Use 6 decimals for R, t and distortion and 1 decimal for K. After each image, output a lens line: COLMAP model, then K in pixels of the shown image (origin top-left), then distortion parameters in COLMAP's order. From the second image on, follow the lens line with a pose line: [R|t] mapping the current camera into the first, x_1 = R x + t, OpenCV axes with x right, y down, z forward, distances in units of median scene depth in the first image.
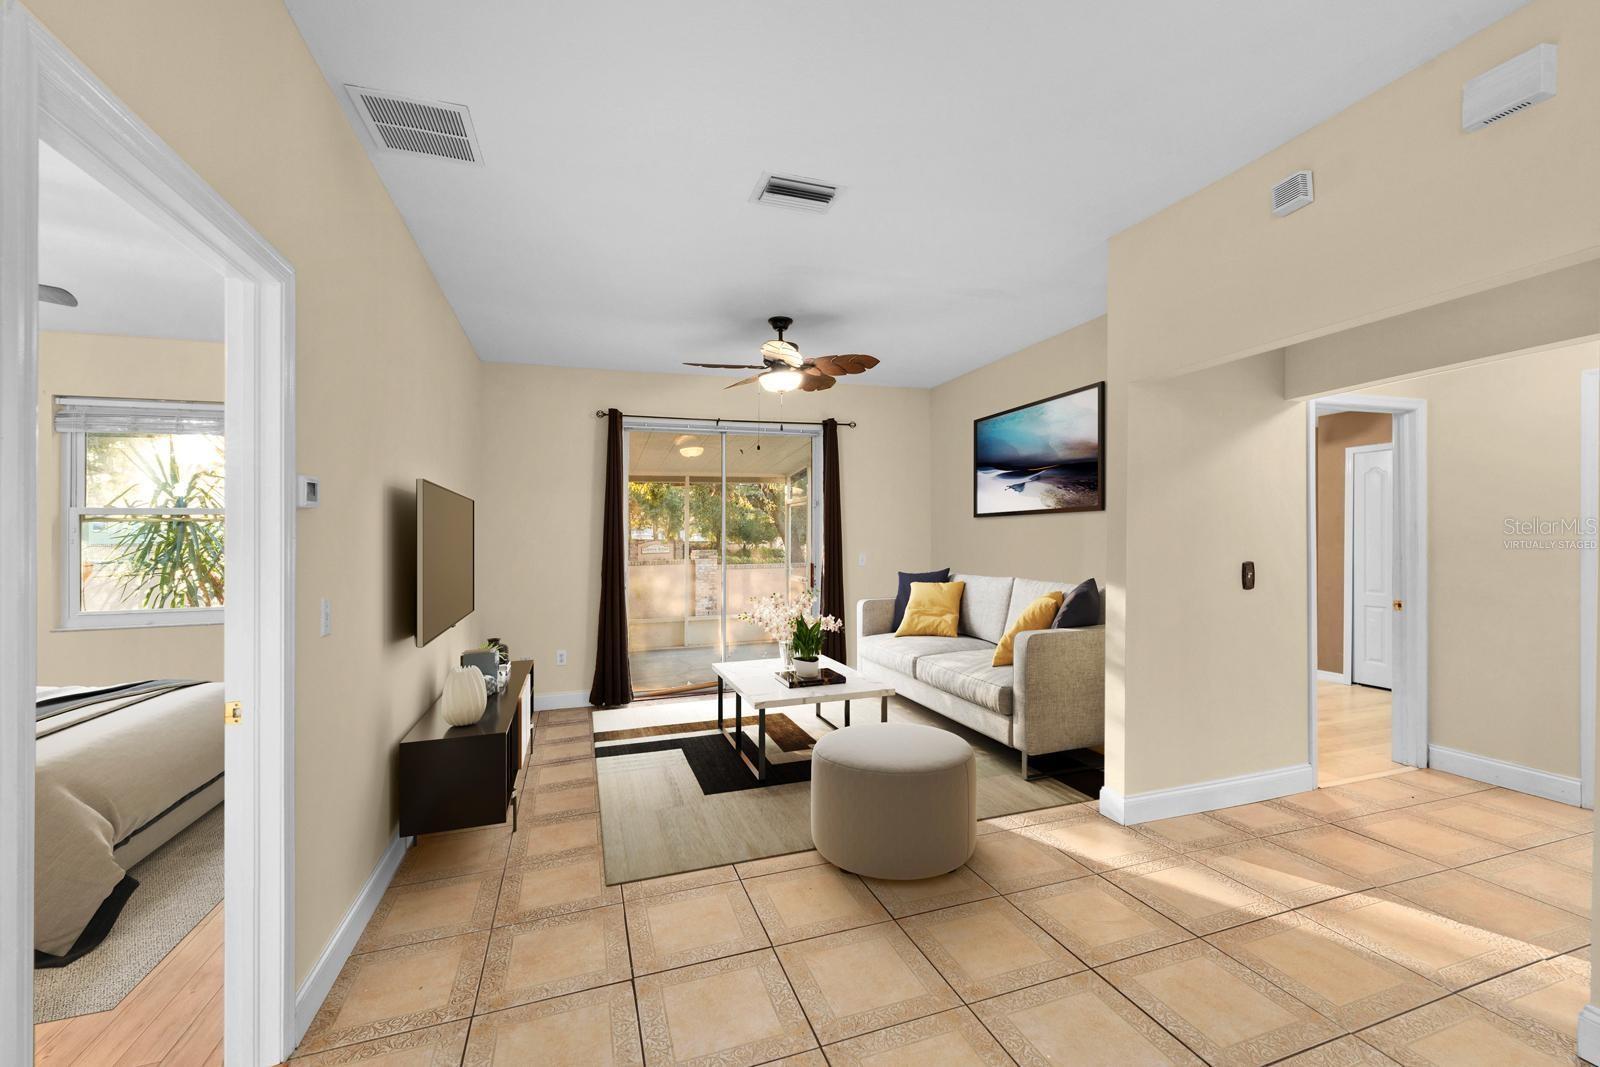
lens RADIAL K [[652.5, 0, 803.3], [0, 652.5, 534.4], [0, 0, 1]] dist [-0.000252, -0.000246]
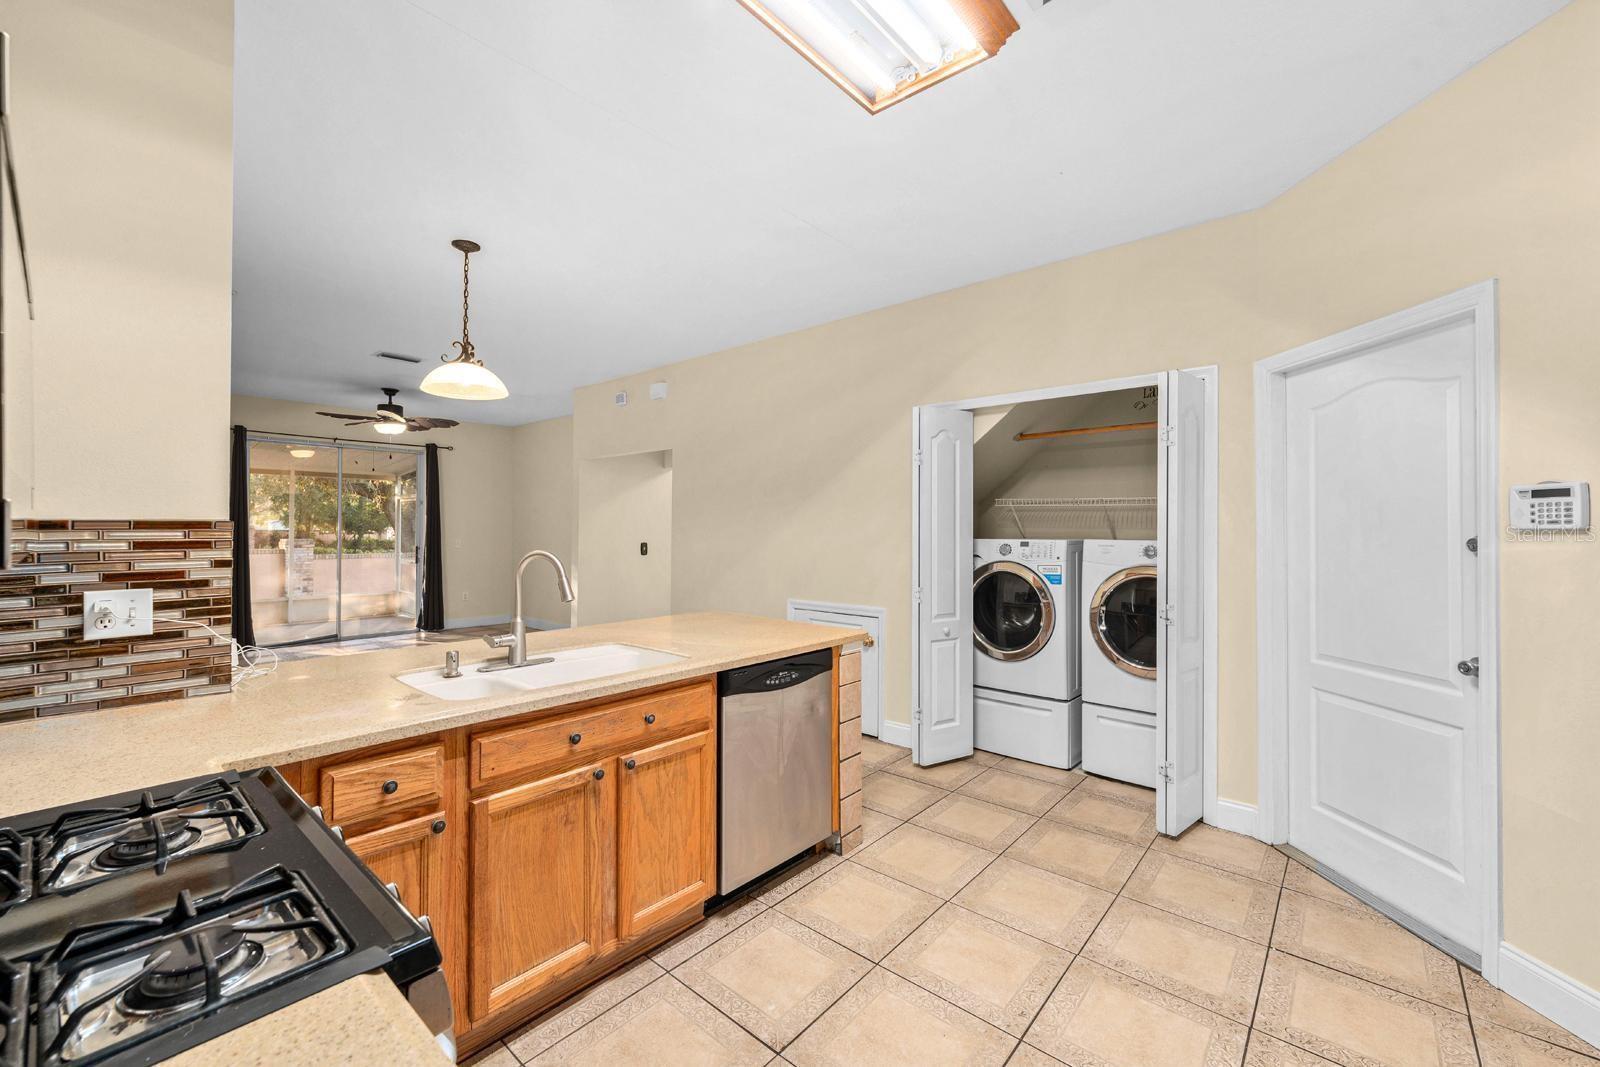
lens RADIAL K [[652.5, 0, 803.3], [0, 652.5, 534.4], [0, 0, 1]] dist [-0.000252, -0.000246]
pose [[0.864193, 0.016277, 0.502897, 0.025789], [-0.020481, 0.999786, 0.002835, -0.000895], [-0.502743, -0.012750, 0.864342, -0.564591]]
